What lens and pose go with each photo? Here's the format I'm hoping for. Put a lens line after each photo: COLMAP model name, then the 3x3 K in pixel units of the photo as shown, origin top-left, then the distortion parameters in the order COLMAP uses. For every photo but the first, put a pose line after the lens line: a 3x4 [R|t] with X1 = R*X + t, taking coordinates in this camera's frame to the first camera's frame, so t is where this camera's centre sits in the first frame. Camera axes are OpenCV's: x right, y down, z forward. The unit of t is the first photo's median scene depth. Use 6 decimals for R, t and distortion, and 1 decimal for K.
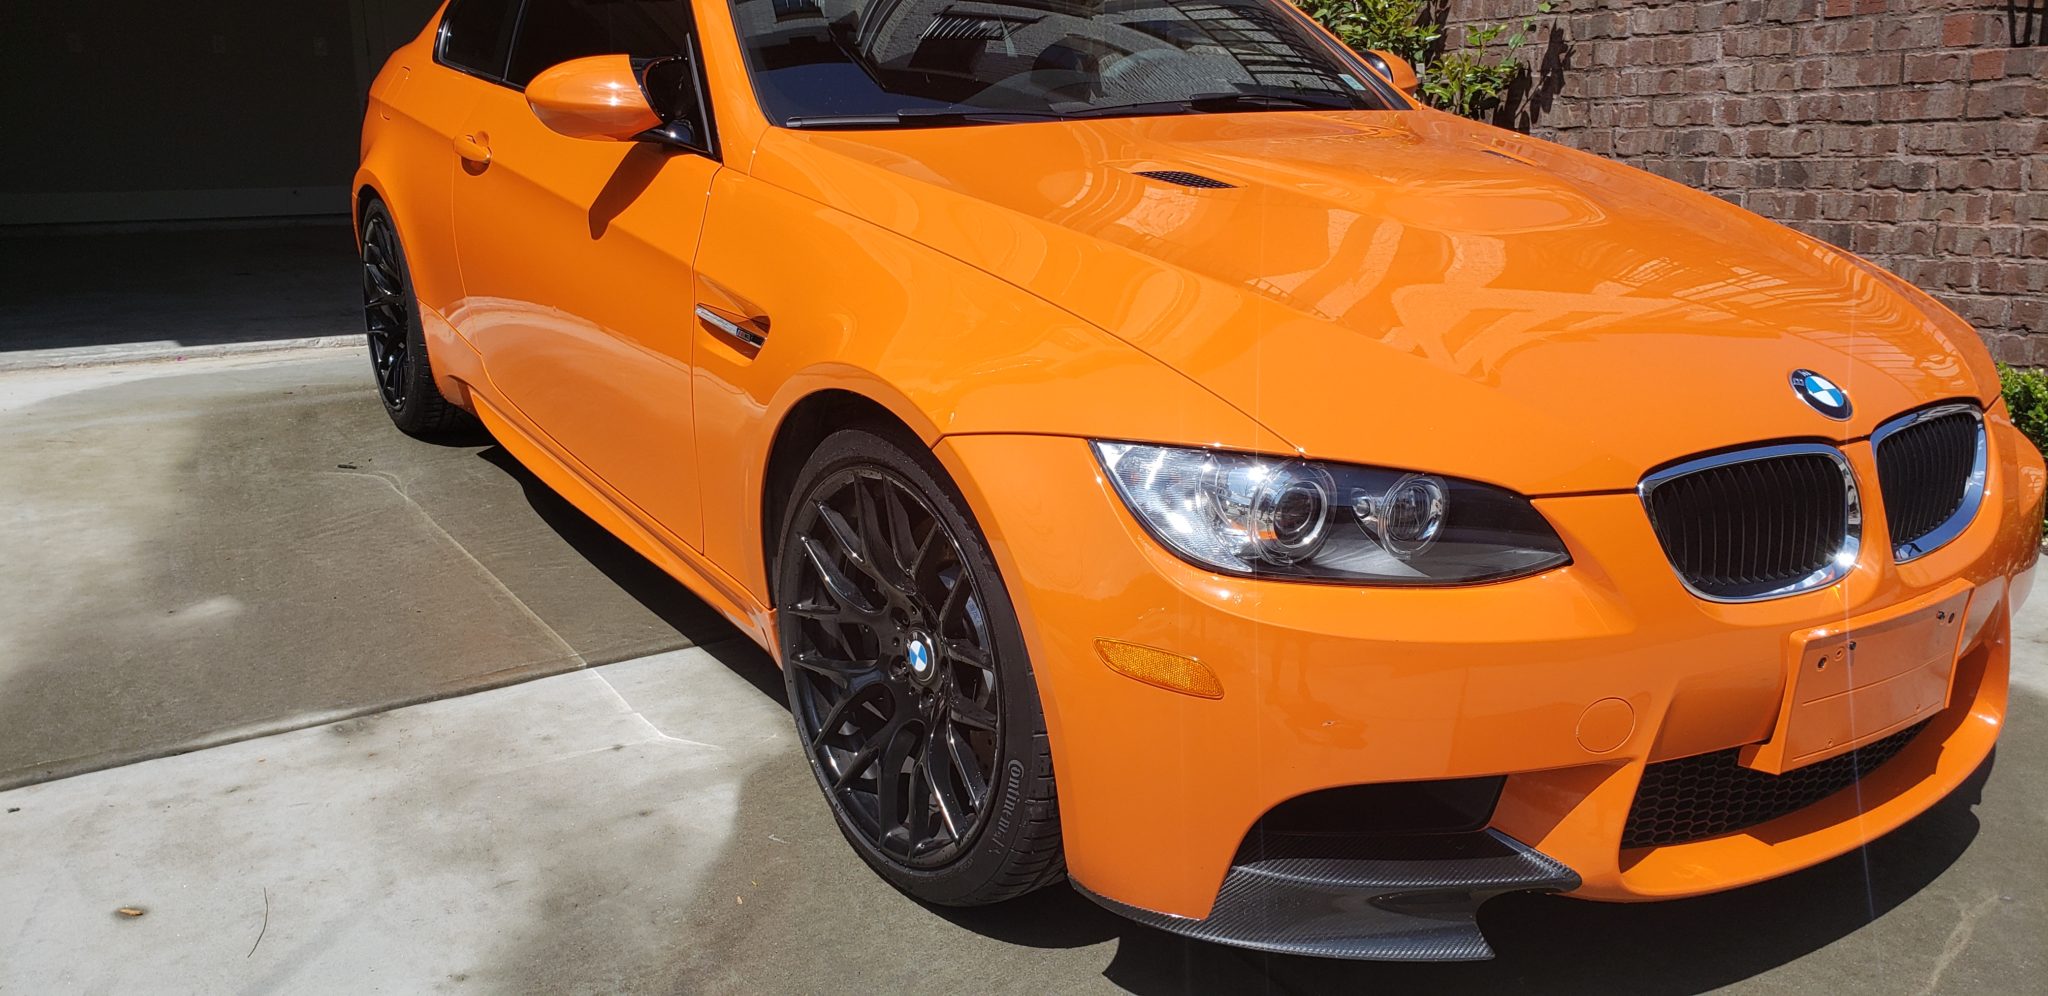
lens RADIAL K [[1850.5, 0, 1024.0], [0, 1850.5, 498.0], [0, 0, 1]] dist [-0.008737, 0.166541]
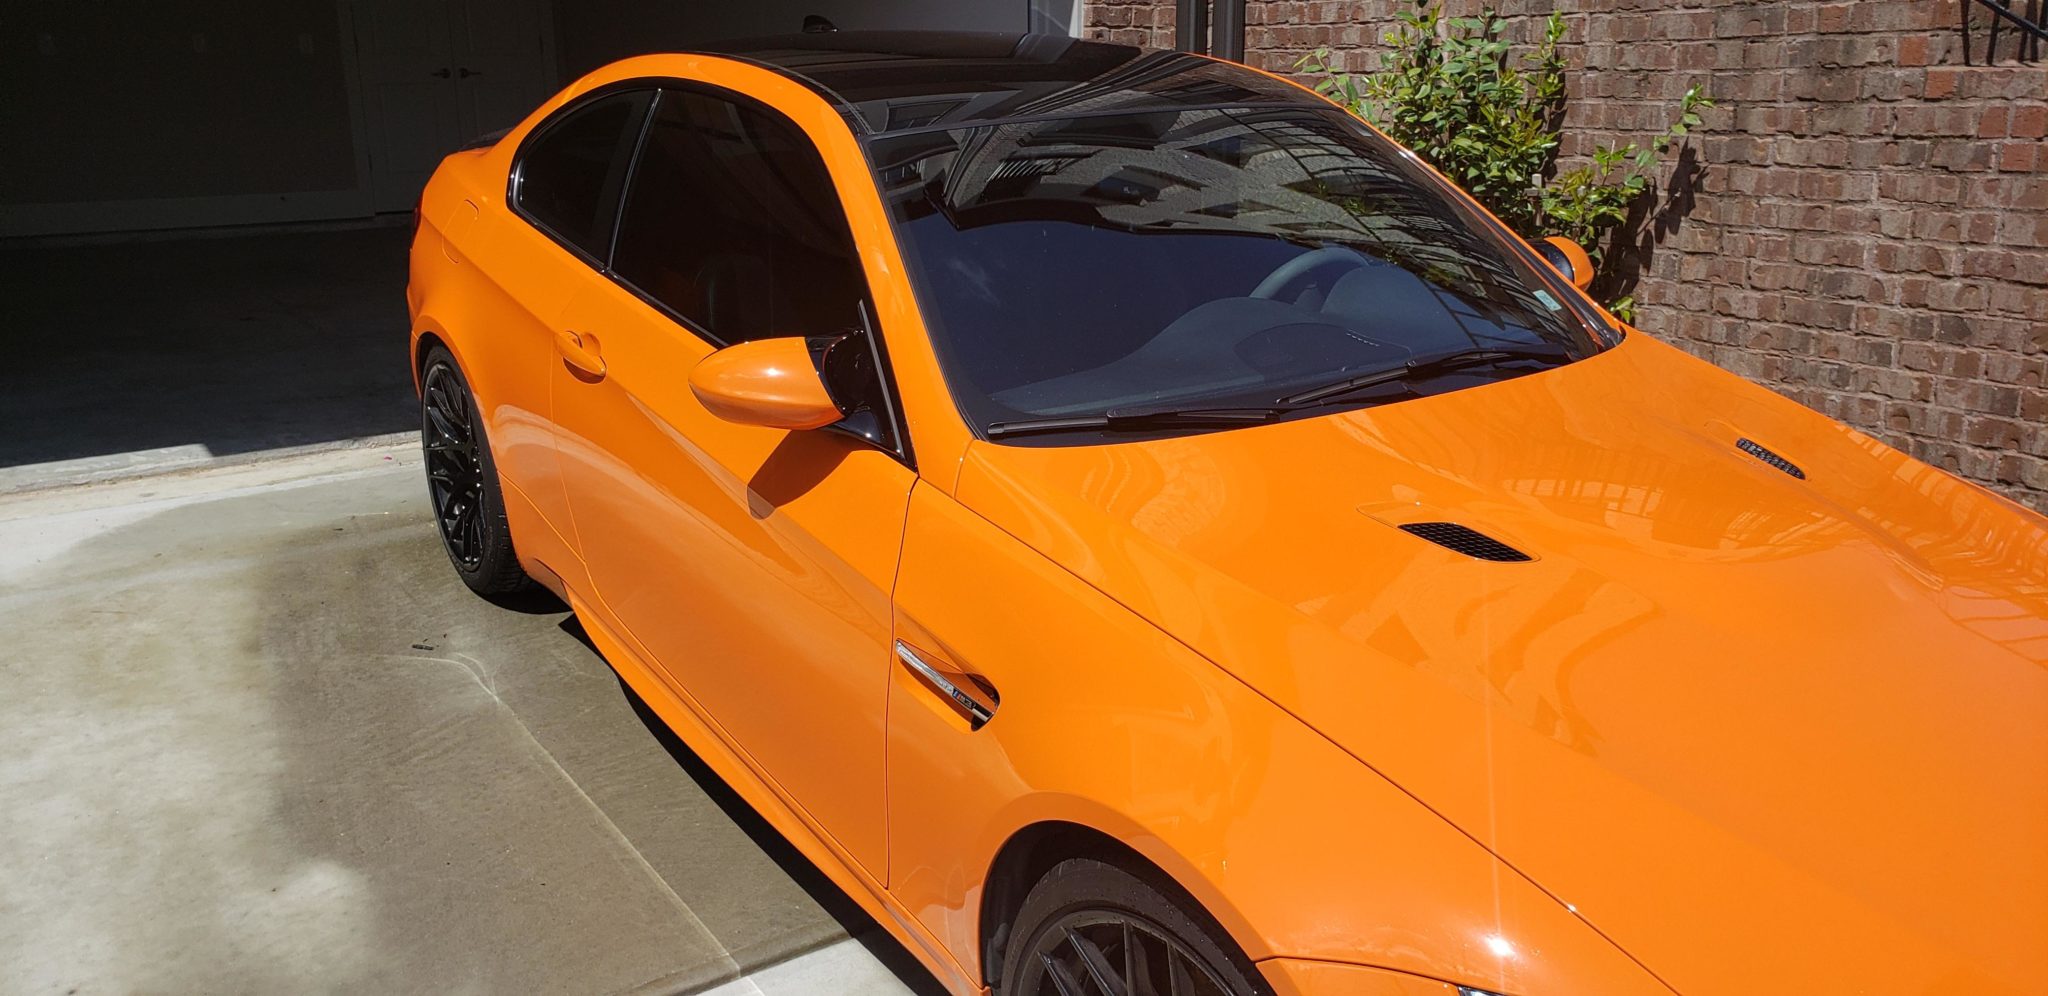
lens RADIAL K [[1850.5, 0, 1024.0], [0, 1850.5, 498.0], [0, 0, 1]] dist [-0.008737, 0.166541]
pose [[0.999512, 0.002991, 0.031106, -0.087146], [-0.004716, 0.998445, 0.055541, -0.137198], [-0.030891, -0.055661, 0.997972, 0.061829]]
